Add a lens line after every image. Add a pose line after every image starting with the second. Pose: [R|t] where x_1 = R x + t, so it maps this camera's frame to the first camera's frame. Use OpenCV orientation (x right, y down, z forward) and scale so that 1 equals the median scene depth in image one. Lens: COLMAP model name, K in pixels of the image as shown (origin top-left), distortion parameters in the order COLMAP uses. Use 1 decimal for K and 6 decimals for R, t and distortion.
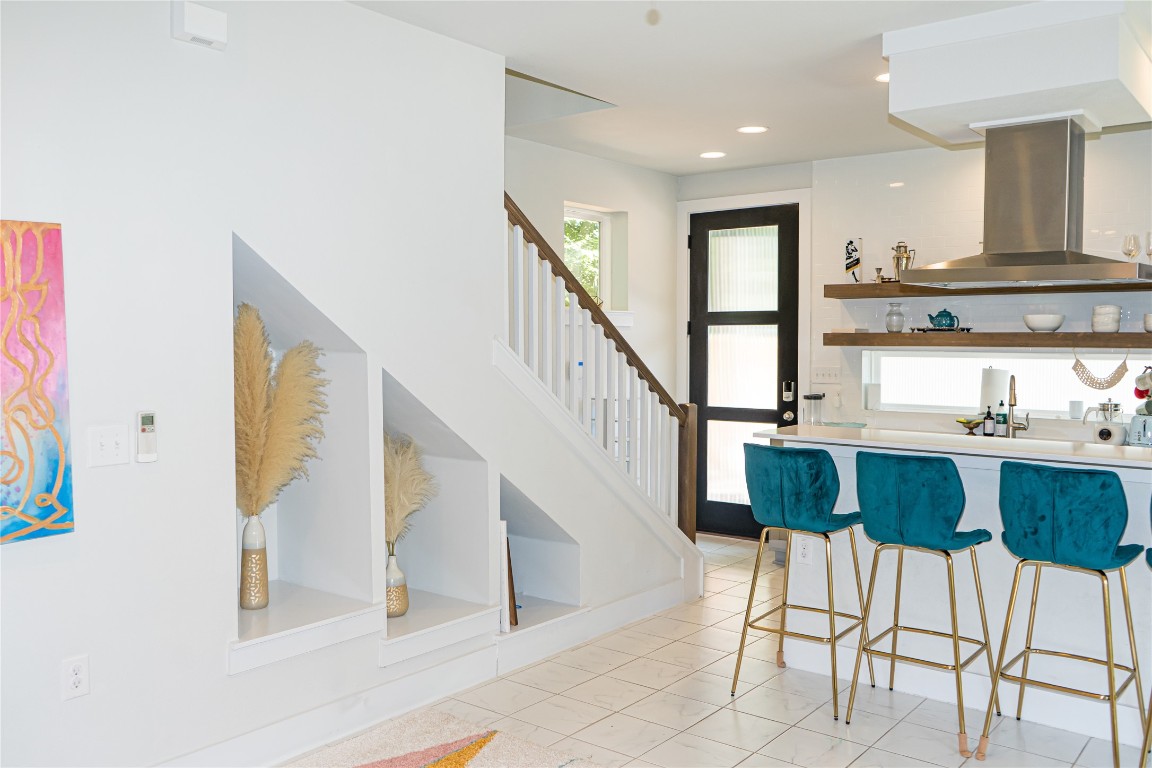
lens RADIAL K [[965.9, 0, 570.6], [0, 965.9, 384.4], [0, 0, 1]] dist [0.007044, 0.002682]
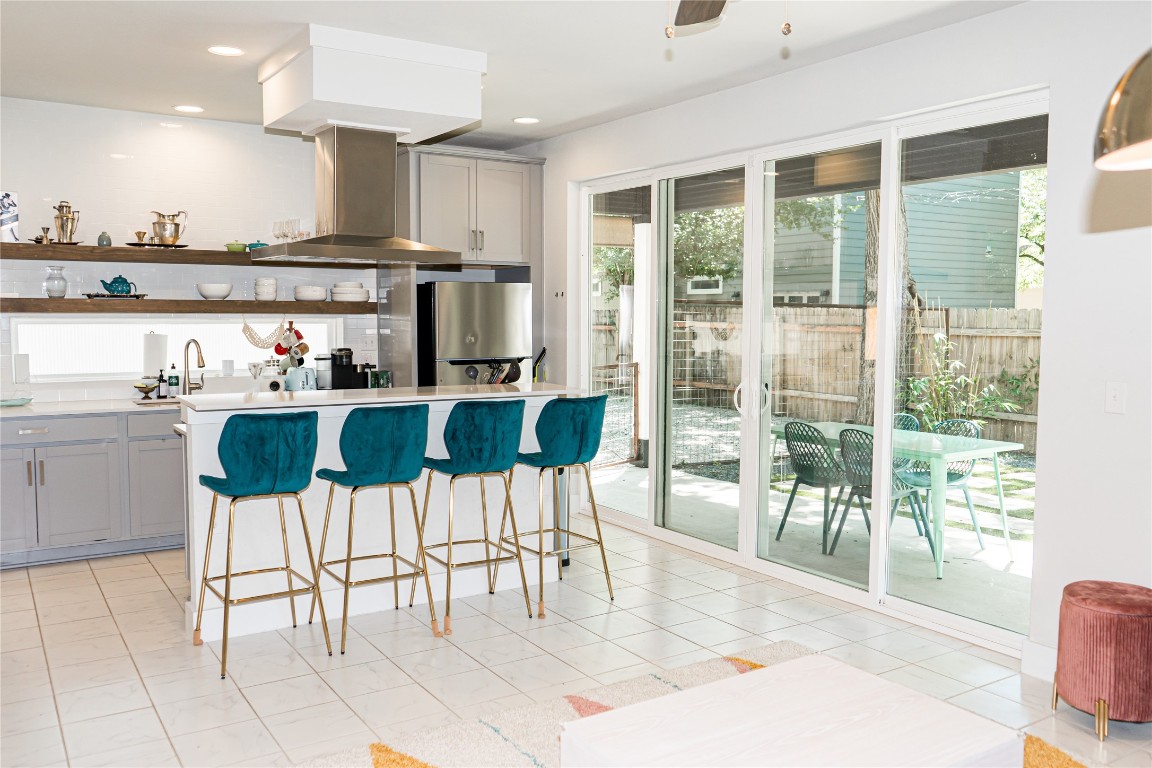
lens RADIAL K [[965.9, 0, 570.0], [0, 965.9, 381.8], [0, 0, 1]] dist [0.007044, 0.002682]
pose [[0.334426, -0.073615, 0.939542, -0.403814], [0.039774, 0.997159, 0.063972, -0.013941], [-0.941582, 0.015975, 0.336404, 0.232863]]
